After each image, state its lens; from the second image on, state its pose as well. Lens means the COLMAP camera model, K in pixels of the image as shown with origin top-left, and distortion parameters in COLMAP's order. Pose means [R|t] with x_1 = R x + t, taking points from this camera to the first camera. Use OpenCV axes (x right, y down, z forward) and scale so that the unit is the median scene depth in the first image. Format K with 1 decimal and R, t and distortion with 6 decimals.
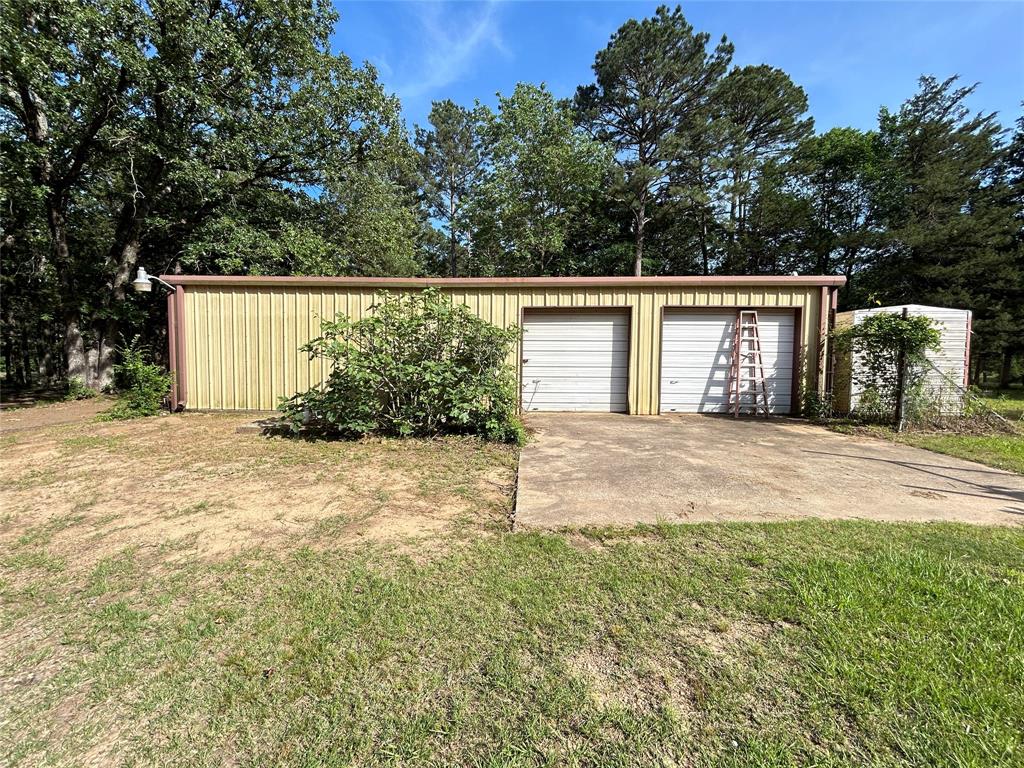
lens RADIAL K [[414.9, 0, 511.2], [0, 414.9, 377.9], [0, 0, 1]] dist [-0.000697, 0.000185]
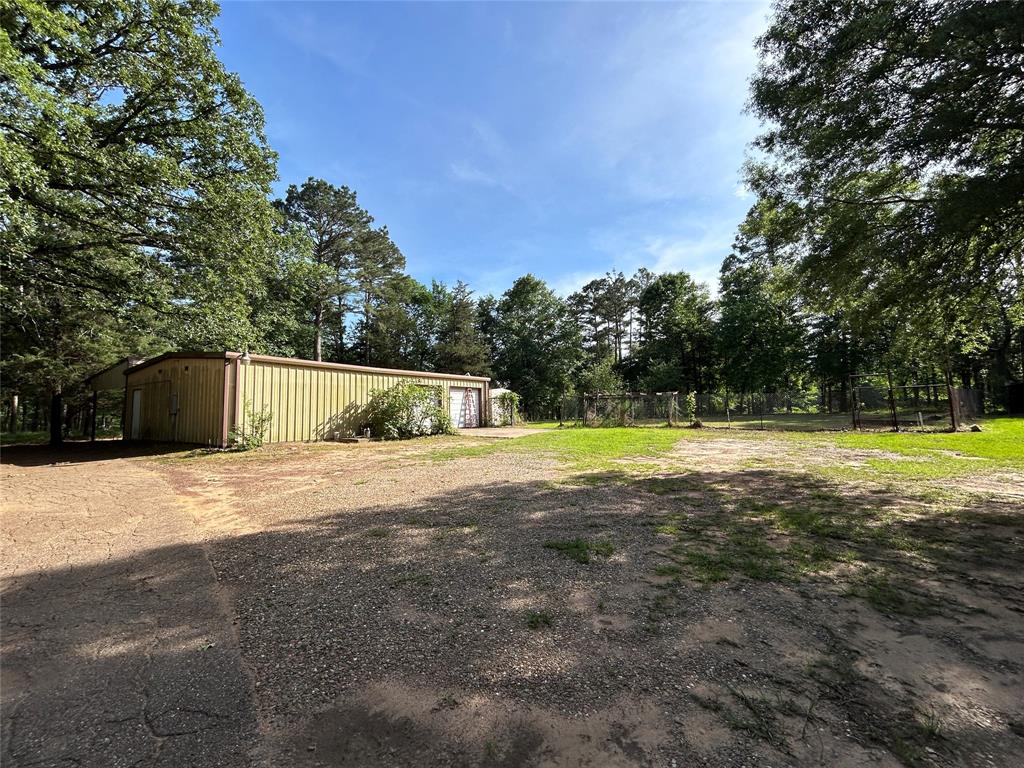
lens RADIAL K [[414.9, 0, 512.6], [0, 414.9, 381.9], [0, 0, 1]] dist [-0.000697, 0.000185]
pose [[0.500185, 0.040499, 0.864971, -1.616978], [0.074512, 0.993188, -0.089590, 0.059787], [-0.862707, 0.109263, 0.493760, -0.586135]]
